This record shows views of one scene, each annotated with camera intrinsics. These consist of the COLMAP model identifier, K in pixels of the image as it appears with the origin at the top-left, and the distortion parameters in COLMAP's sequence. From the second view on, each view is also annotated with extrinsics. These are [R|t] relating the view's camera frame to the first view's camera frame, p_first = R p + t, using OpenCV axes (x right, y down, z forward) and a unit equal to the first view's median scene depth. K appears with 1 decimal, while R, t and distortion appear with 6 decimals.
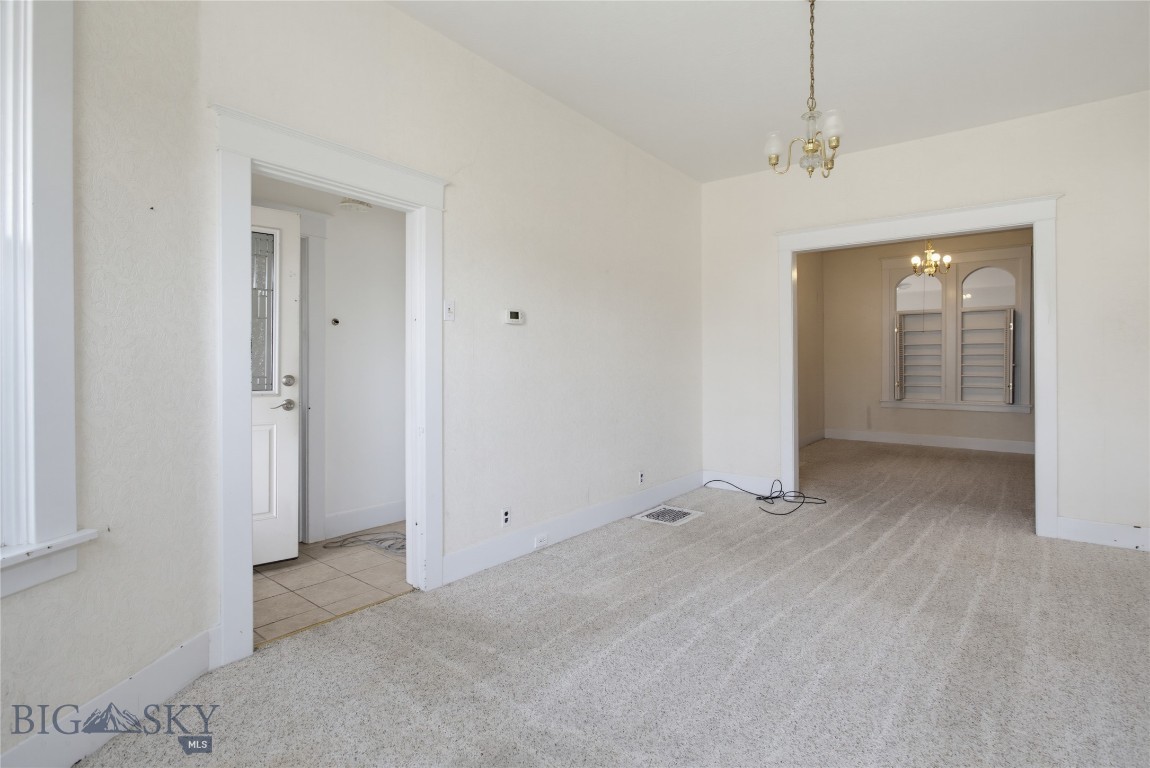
lens RADIAL K [[560.8, 0, 594.7], [0, 560.8, 365.4], [0, 0, 1]] dist [-0.007826, 0.003367]
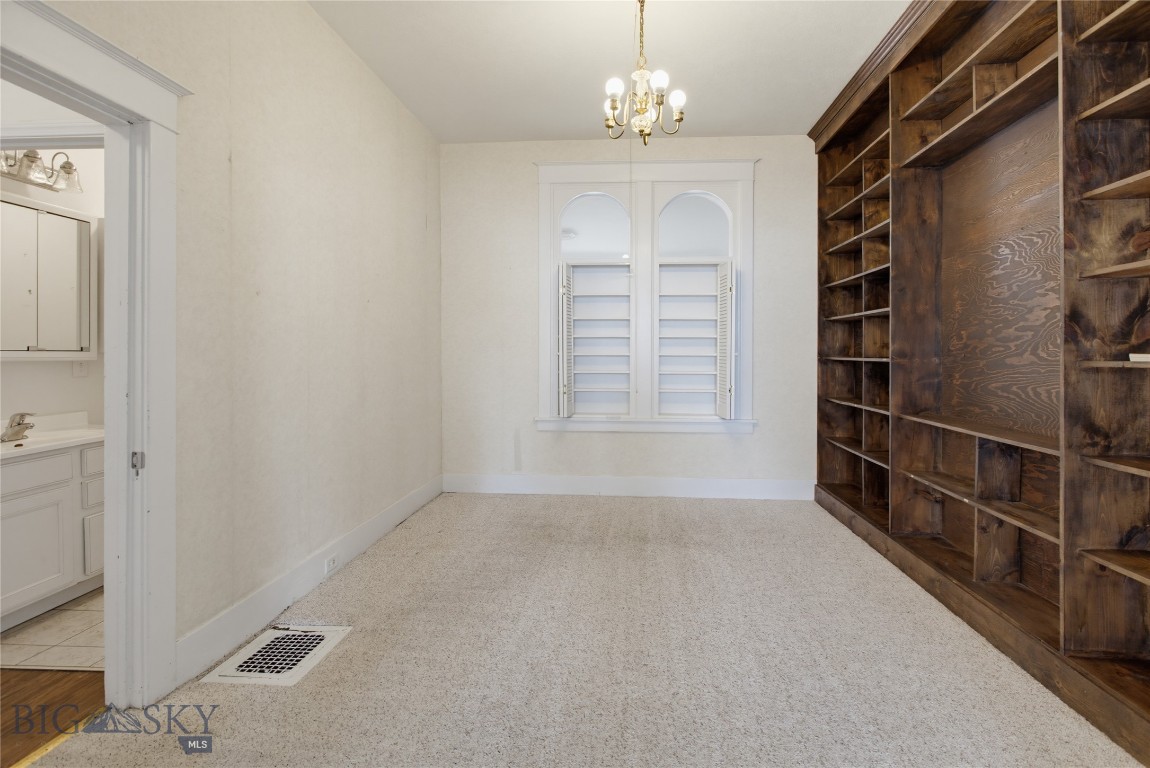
lens RADIAL K [[560.8, 0, 601.6], [0, 560.8, 354.1], [0, 0, 1]] dist [-0.007826, 0.003367]
pose [[0.824597, -0.007561, 0.565670, 0.470563], [0.002443, 0.999949, 0.009805, -0.011943], [-0.565716, -0.006703, 0.824573, 0.950306]]
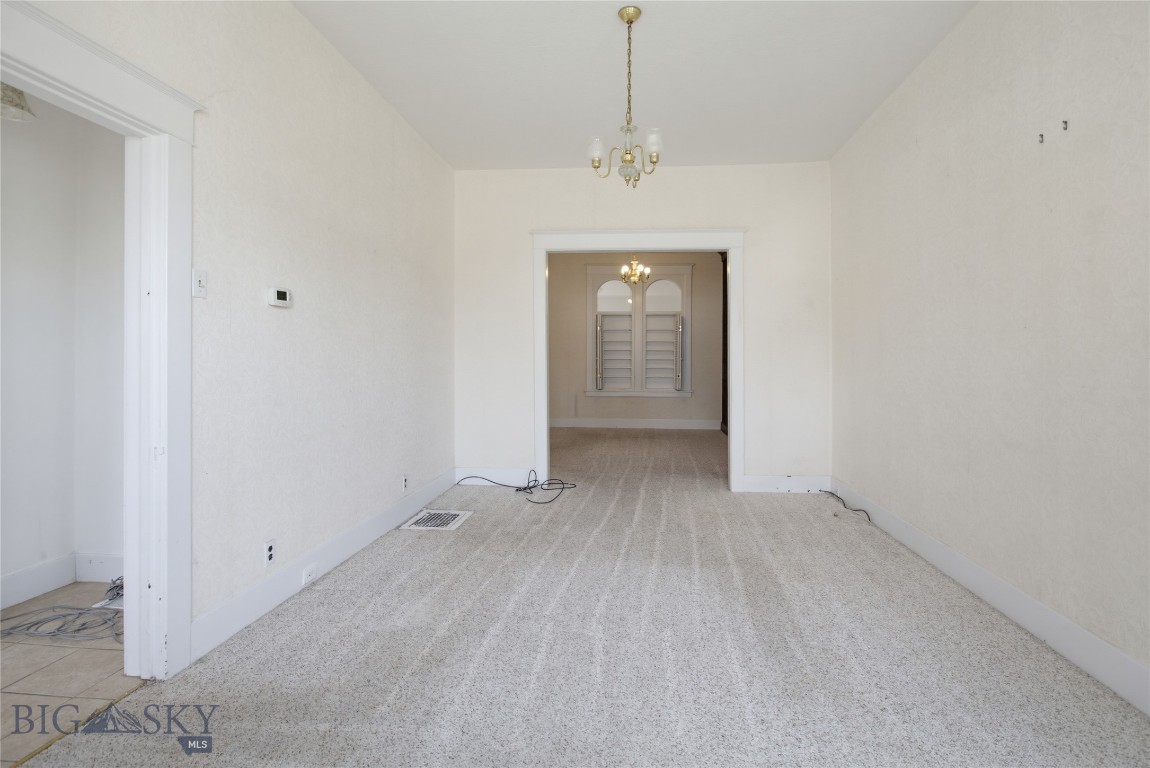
lens RADIAL K [[560.8, 0, 576.9], [0, 560.8, 357.2], [0, 0, 1]] dist [-0.007826, 0.003367]
pose [[0.840573, 0.003586, 0.541687, -0.217893], [-0.002109, 0.999992, -0.003346, -0.000576], [-0.541695, 0.001670, 0.840574, 0.111360]]
